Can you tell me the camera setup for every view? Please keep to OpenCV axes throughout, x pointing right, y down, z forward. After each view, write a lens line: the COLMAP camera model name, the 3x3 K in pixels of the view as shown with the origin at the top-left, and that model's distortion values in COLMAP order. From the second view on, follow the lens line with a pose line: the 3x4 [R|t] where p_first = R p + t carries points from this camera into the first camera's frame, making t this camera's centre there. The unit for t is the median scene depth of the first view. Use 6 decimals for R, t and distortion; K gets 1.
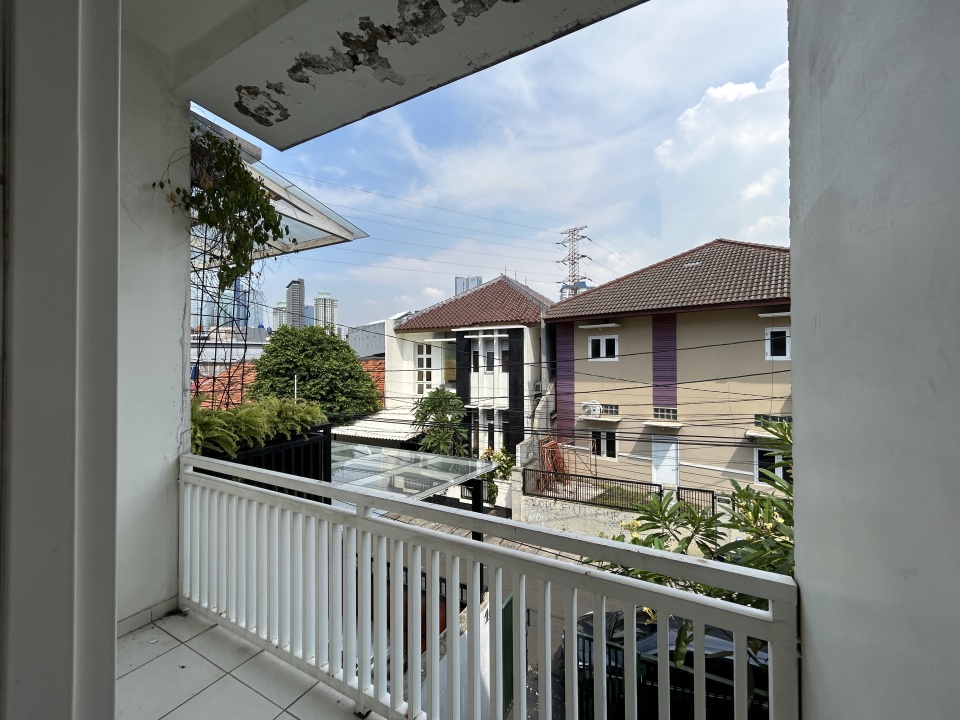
lens RADIAL K [[390.3, 0, 481.2], [0, 390.3, 362.1], [0, 0, 1]] dist [-0.002703, 0.001012]
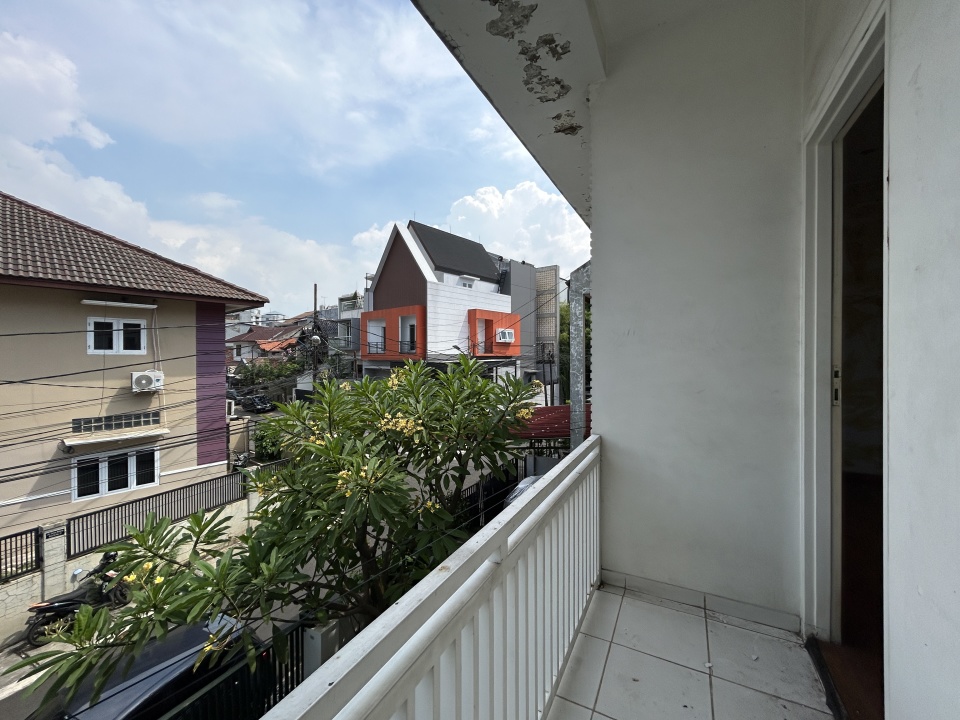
lens RADIAL K [[390.3, 0, 486.1], [0, 390.3, 356.1], [0, 0, 1]] dist [-0.002703, 0.001012]
pose [[-0.018499, 0.001906, 0.999827, -0.301442], [-0.000346, 0.999998, -0.001913, 0.001232], [-0.999829, -0.000382, -0.018498, 0.259231]]
